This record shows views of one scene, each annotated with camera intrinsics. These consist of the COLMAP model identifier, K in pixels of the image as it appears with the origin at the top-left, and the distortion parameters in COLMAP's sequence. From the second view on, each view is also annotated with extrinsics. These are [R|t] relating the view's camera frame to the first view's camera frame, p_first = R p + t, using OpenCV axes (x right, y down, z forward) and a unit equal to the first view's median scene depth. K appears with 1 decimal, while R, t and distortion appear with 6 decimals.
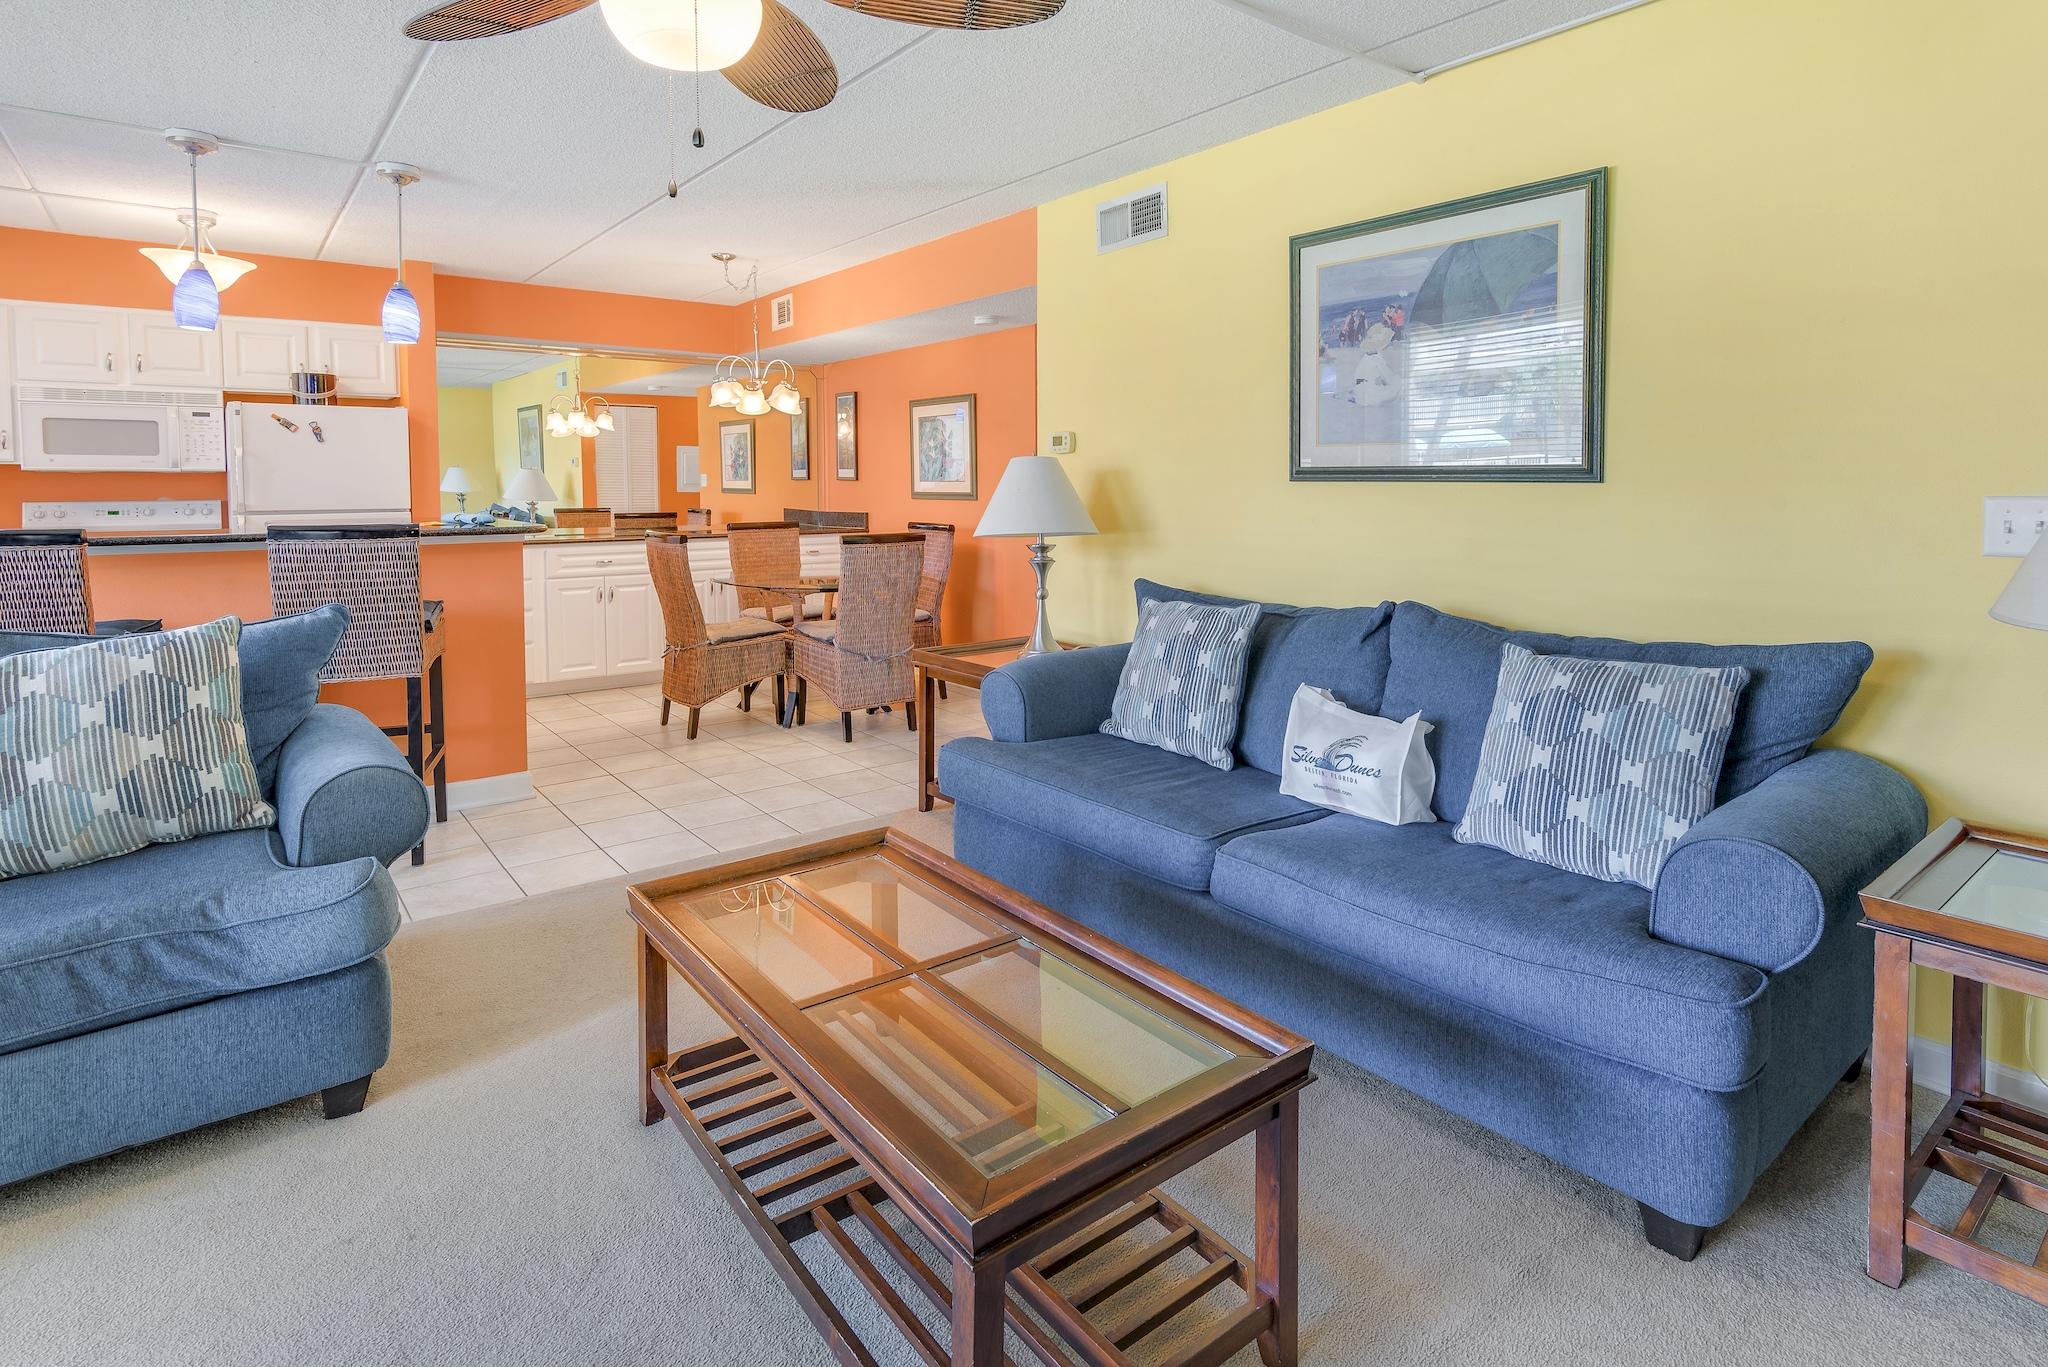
lens RADIAL K [[1039.4, 0, 1009.0], [0, 1039.4, 537.4], [0, 0, 1]] dist [-0.001981, 0.000702]
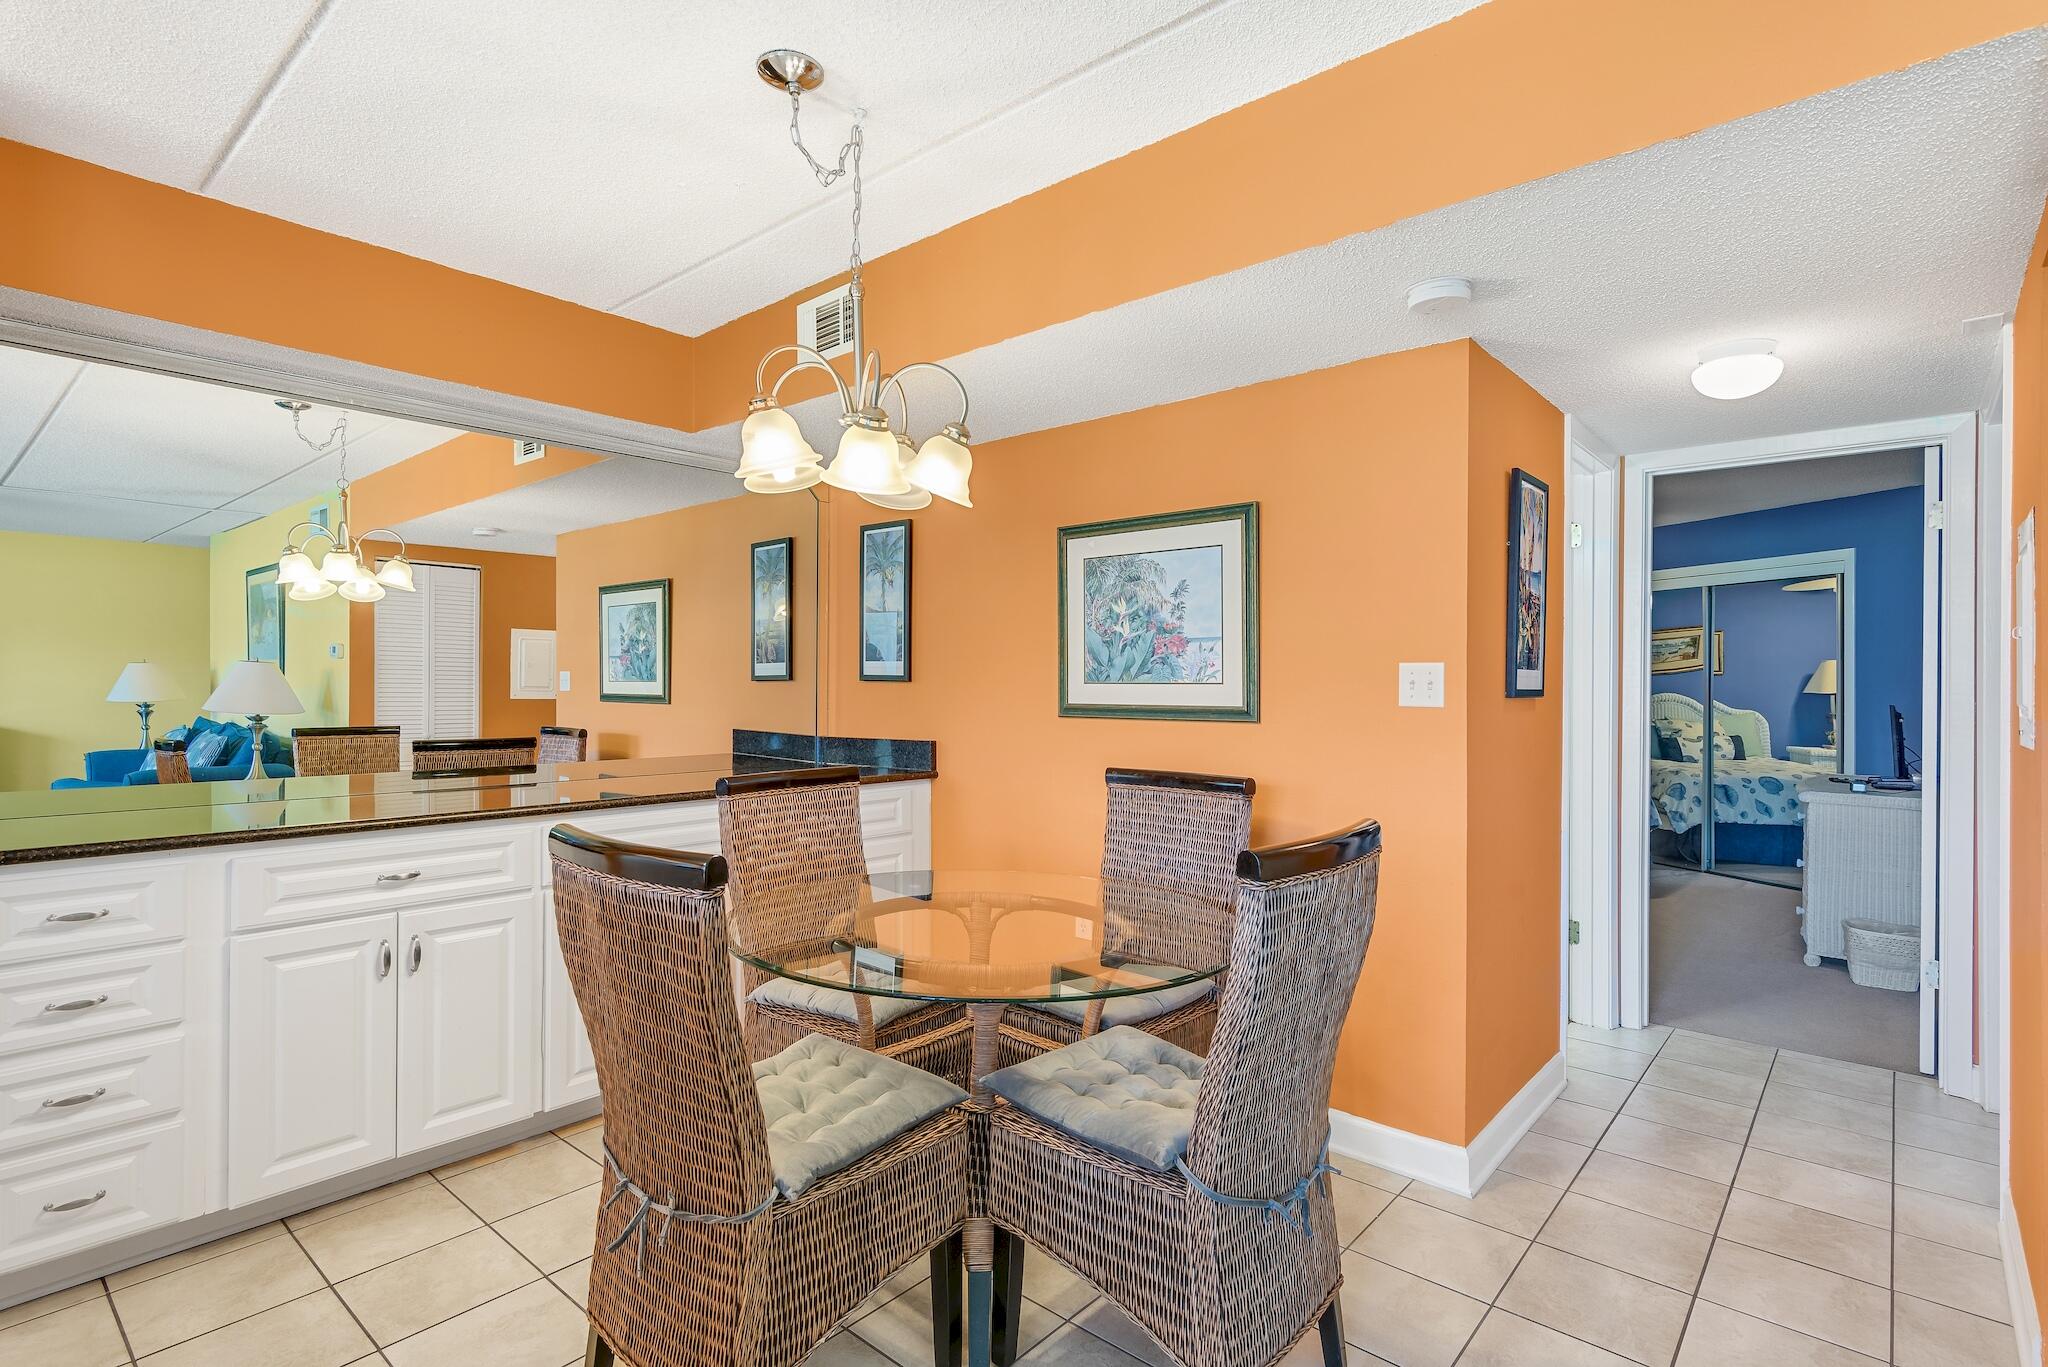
lens RADIAL K [[1011.2, 0, 1030.4], [0, 1011.2, 671.9], [0, 0, 1]] dist [0.004224, -0.004625]
pose [[0.979695, 0.002966, 0.200471, -0.173104], [0.009826, 0.997979, -0.062782, -0.023396], [-0.200252, 0.063477, 0.977686, 0.424701]]
